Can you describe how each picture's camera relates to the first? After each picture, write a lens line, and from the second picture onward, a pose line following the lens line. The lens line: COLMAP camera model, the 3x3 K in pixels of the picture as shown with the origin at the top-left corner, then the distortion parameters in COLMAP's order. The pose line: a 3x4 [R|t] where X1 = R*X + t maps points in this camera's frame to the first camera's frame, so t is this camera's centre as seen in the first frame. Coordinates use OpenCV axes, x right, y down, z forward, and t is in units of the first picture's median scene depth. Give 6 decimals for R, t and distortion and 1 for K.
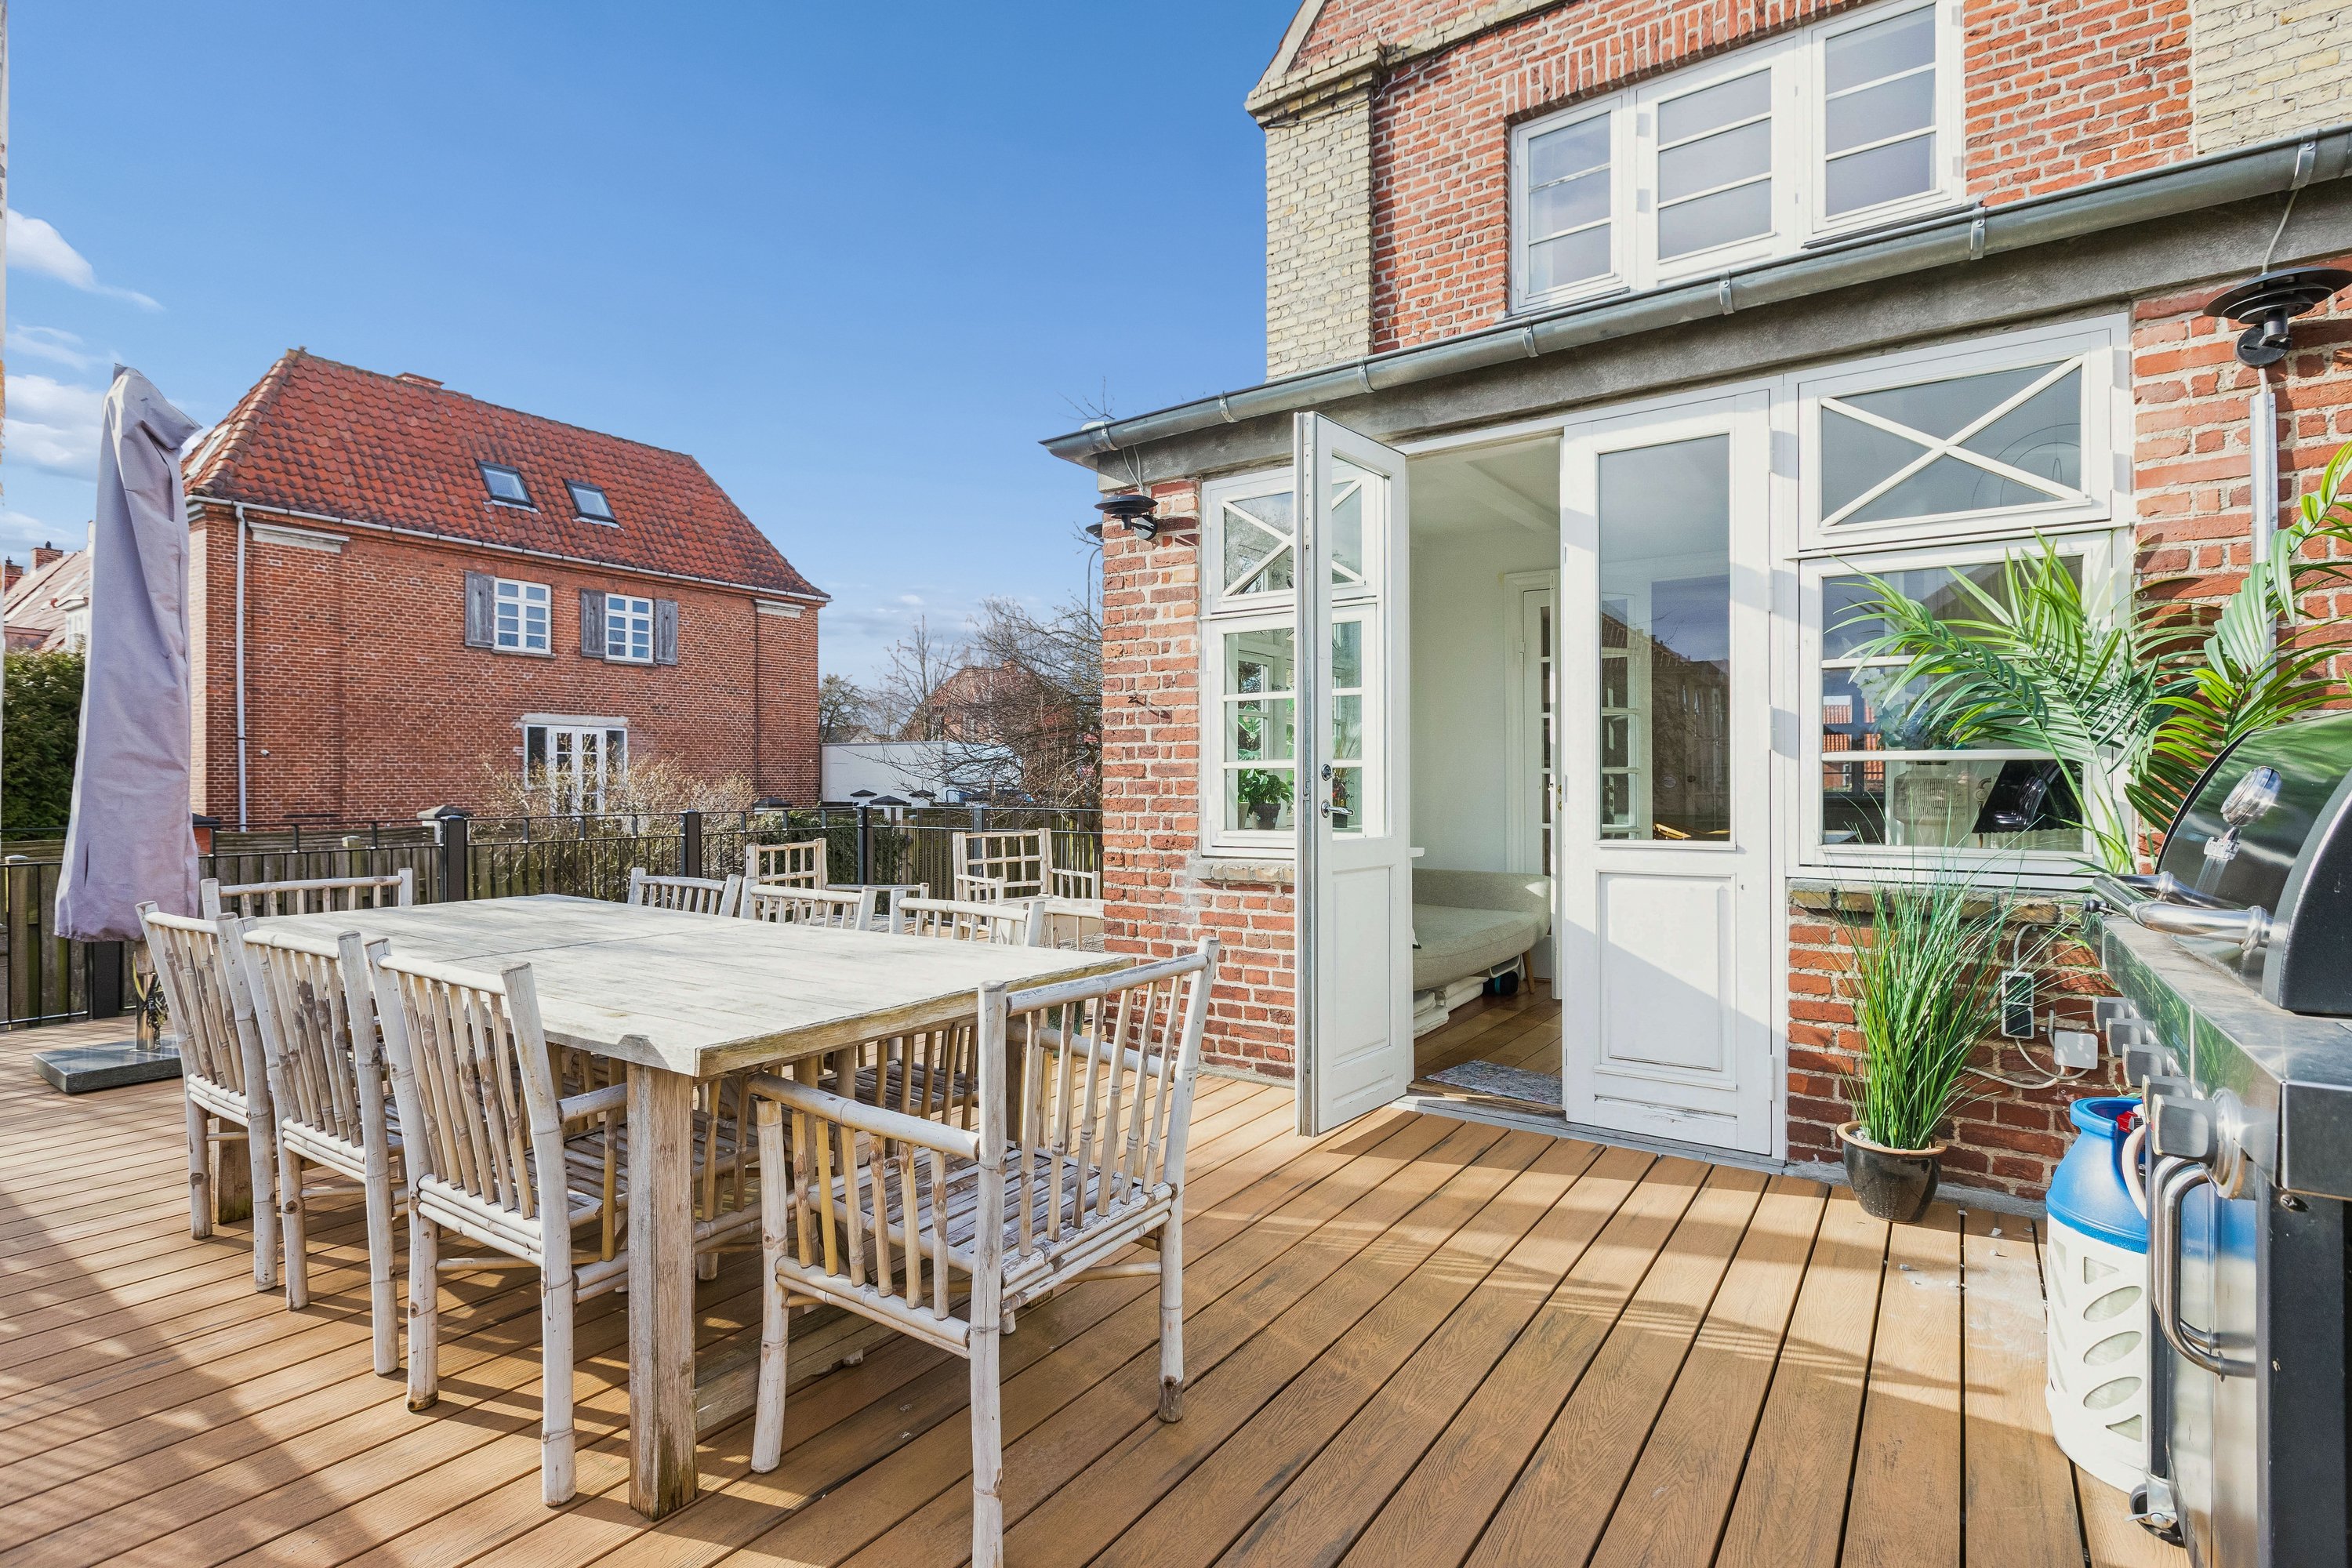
lens RADIAL K [[1108.1, 0, 1183.3], [0, 1108.1, 783.7], [0, 0, 1]] dist [0.004873, 0.000490]
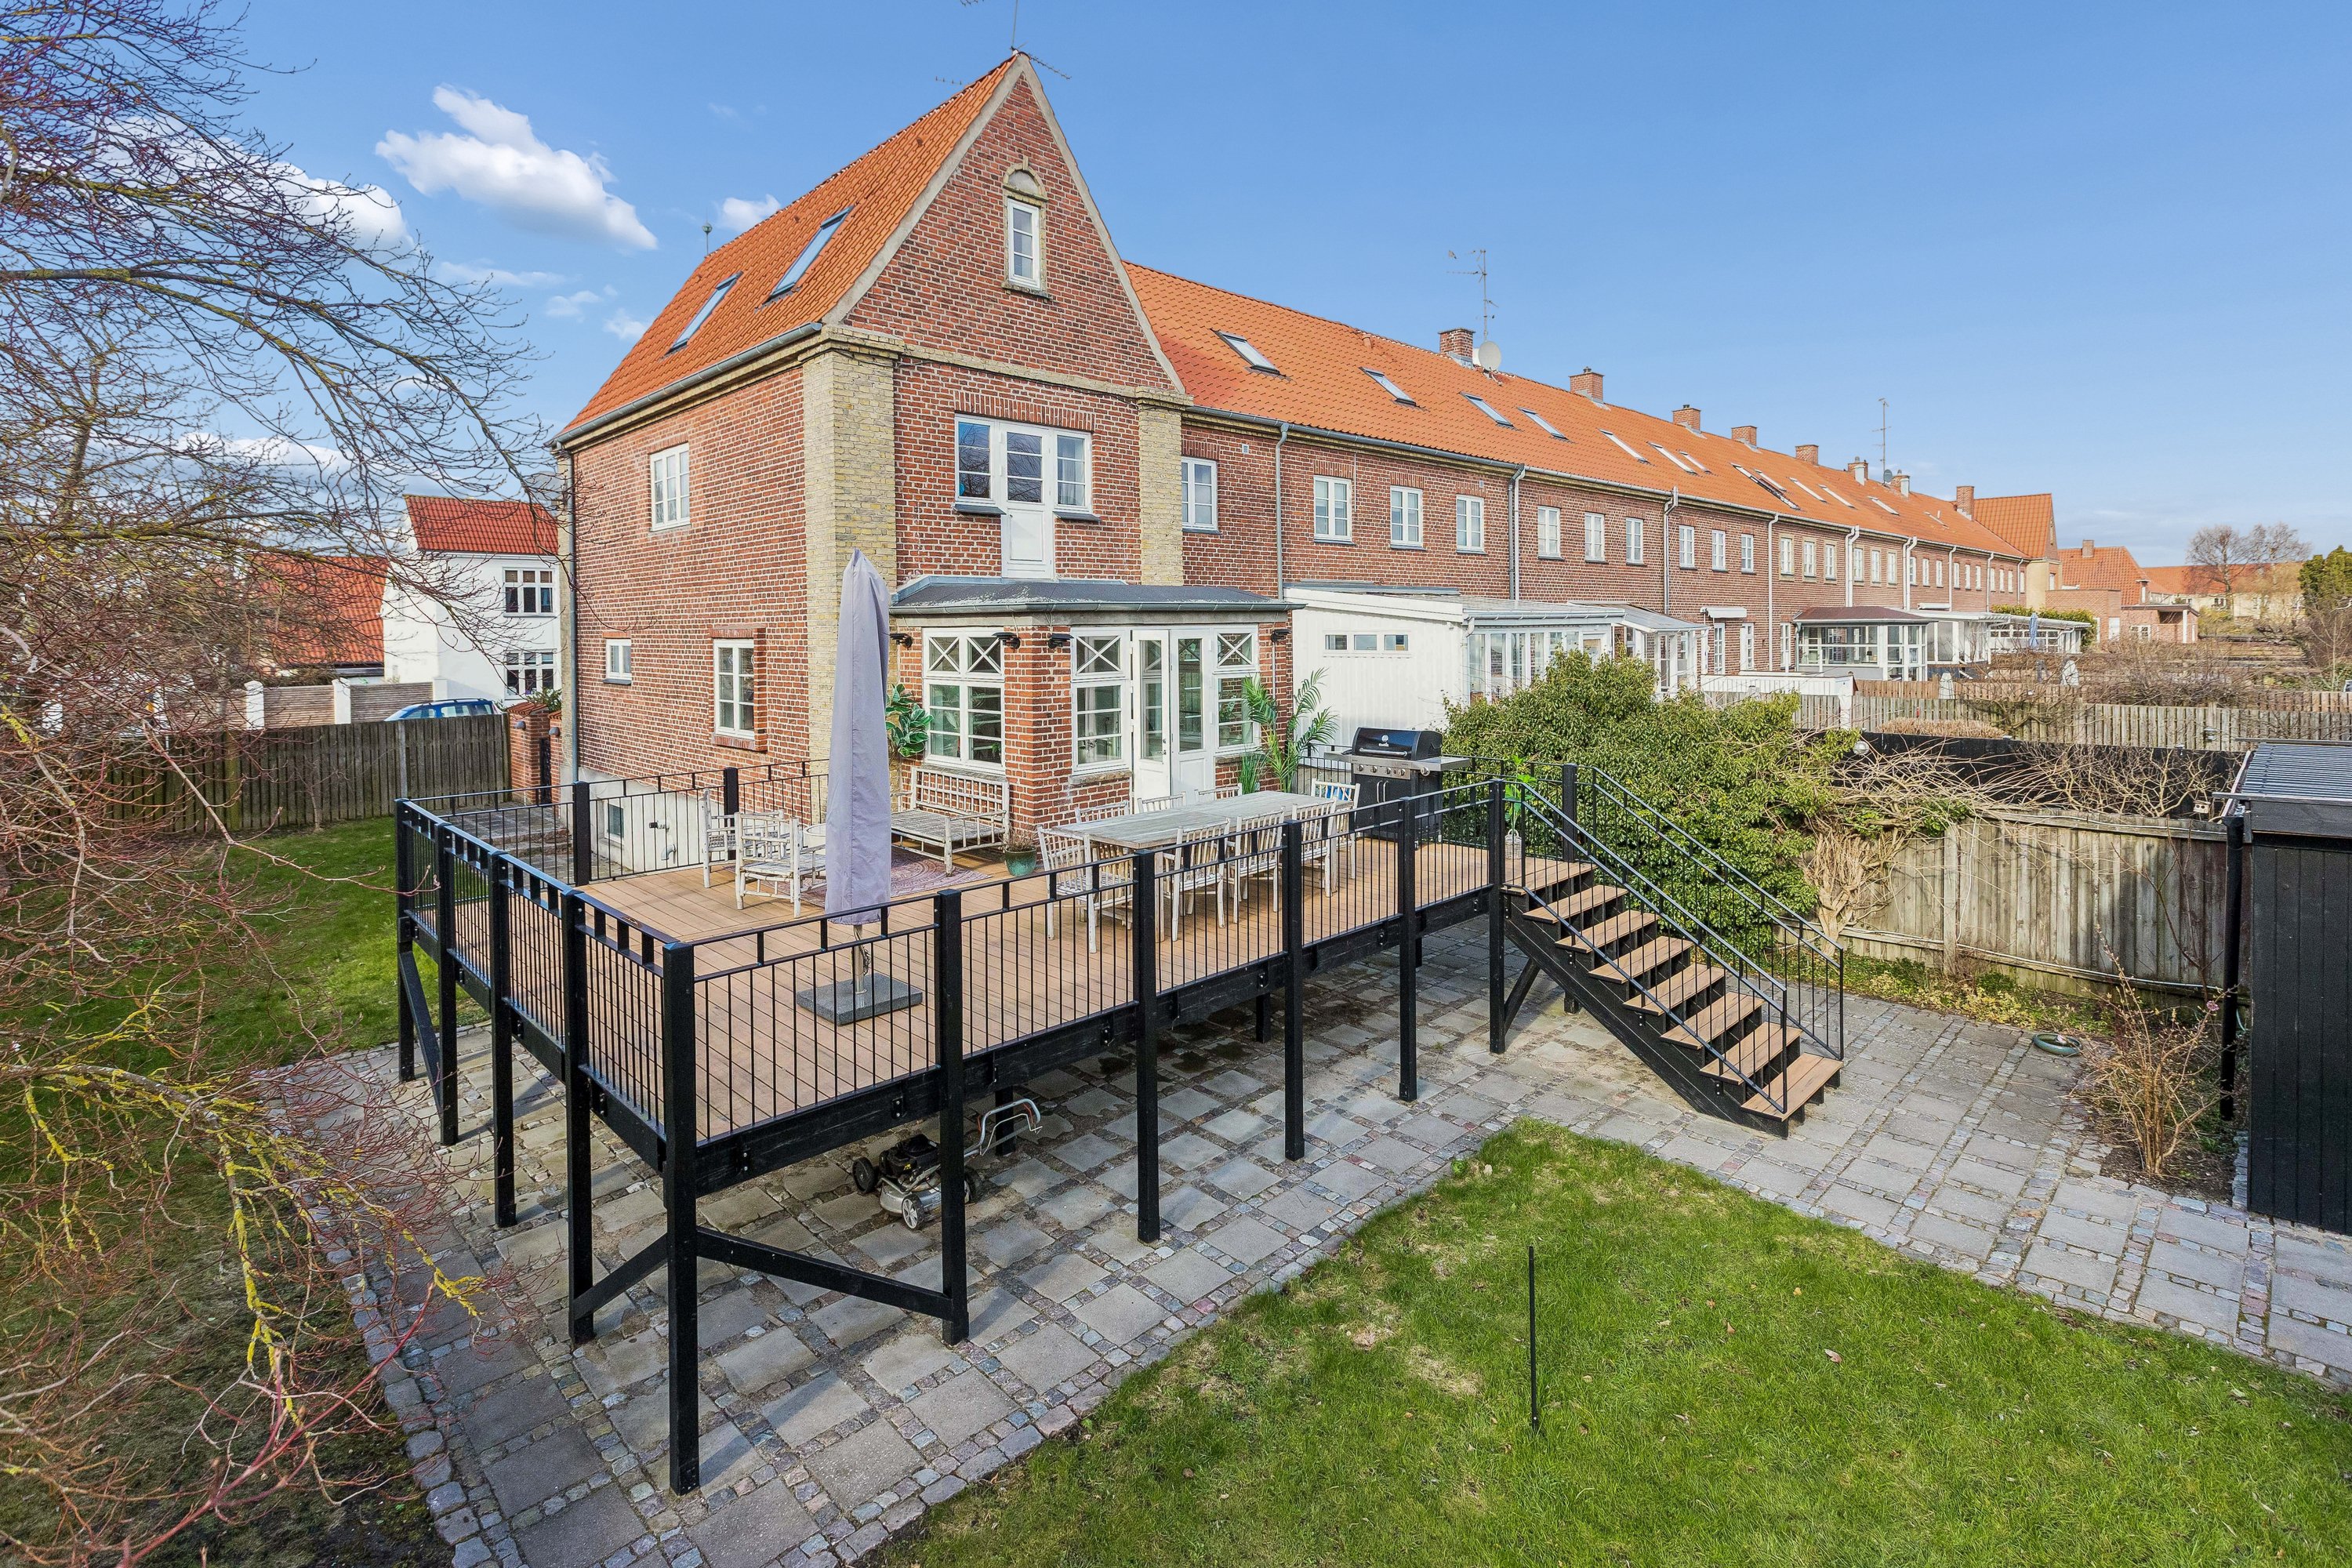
lens RADIAL K [[1118.4, 0, 1184.2], [0, 1118.4, 635.4], [0, 0, 1]] dist [0.000320, -0.000136]
pose [[0.194710, -0.009864, 0.980811, -2.397112], [0.012042, 0.999898, 0.007665, -0.267709], [-0.980787, 0.010319, 0.194809, 0.246890]]
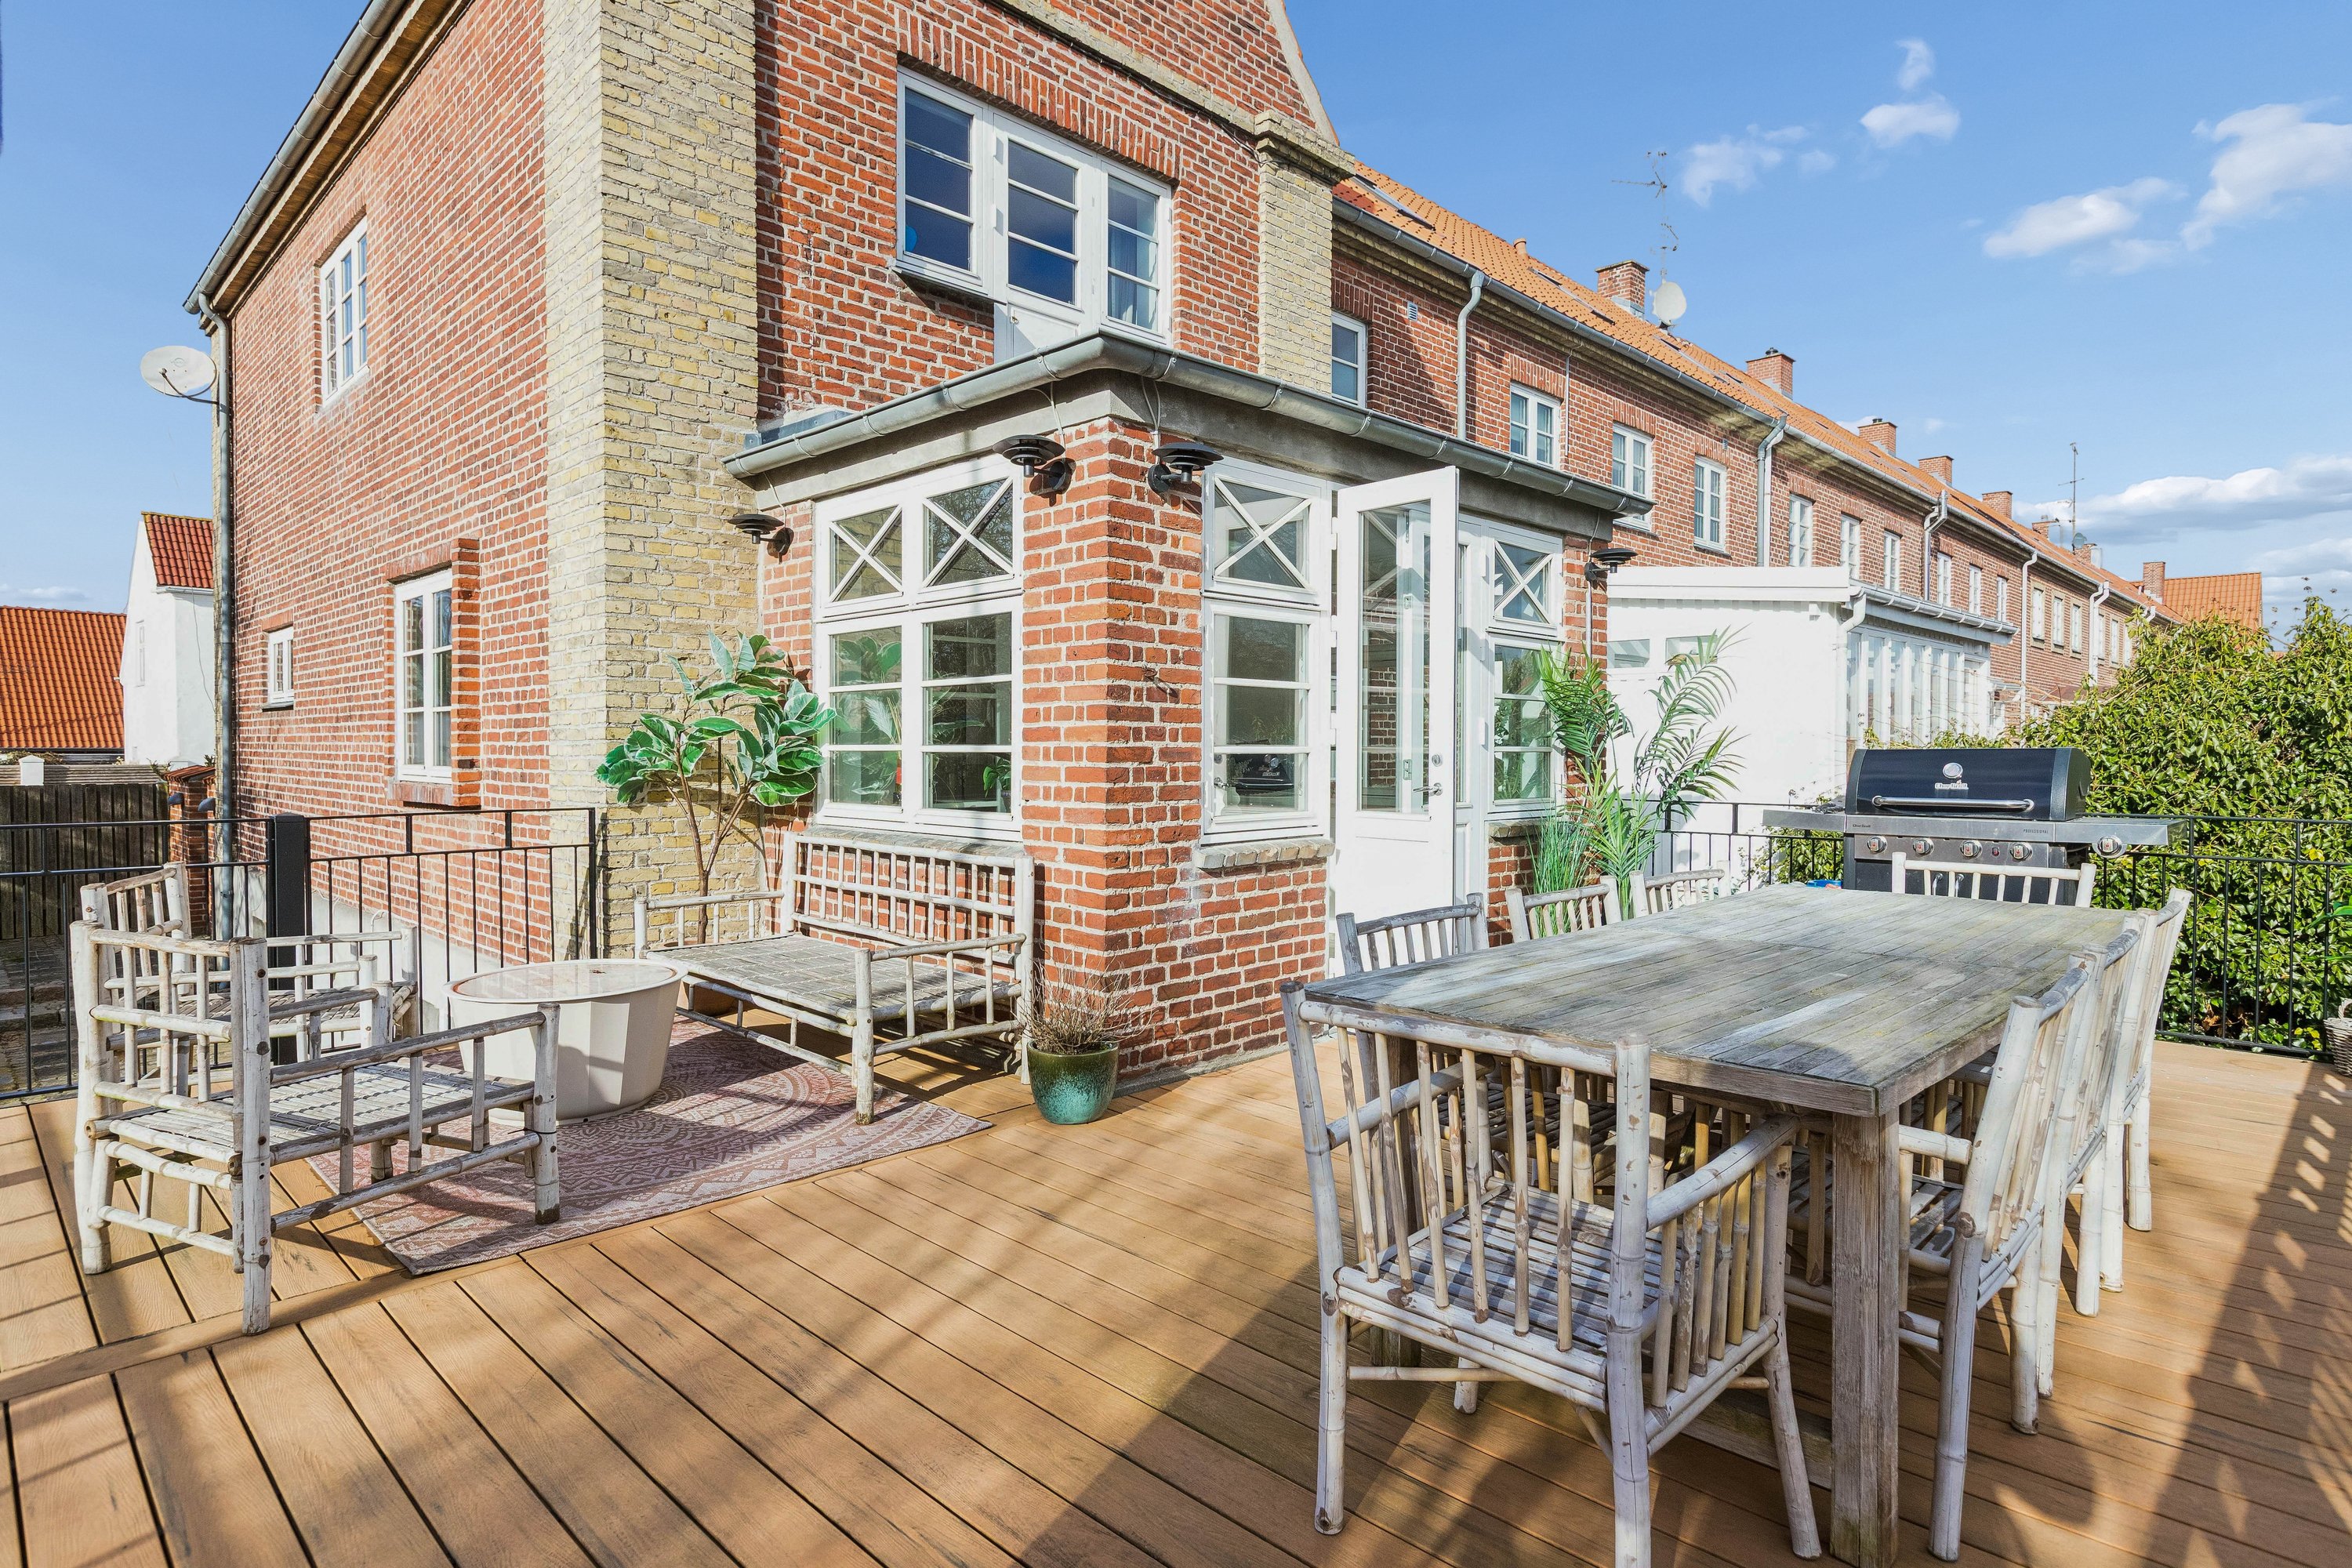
lens RADIAL K [[1259.0, 0, 1177.5], [0, 1259.0, 763.4], [0, 0, 1]] dist [0.015522, -0.011681]
pose [[0.176259, -0.010980, 0.984283, -1.031728], [-0.002634, 0.999929, 0.011626, -0.016906], [-0.984340, -0.004642, 0.176218, 0.818987]]
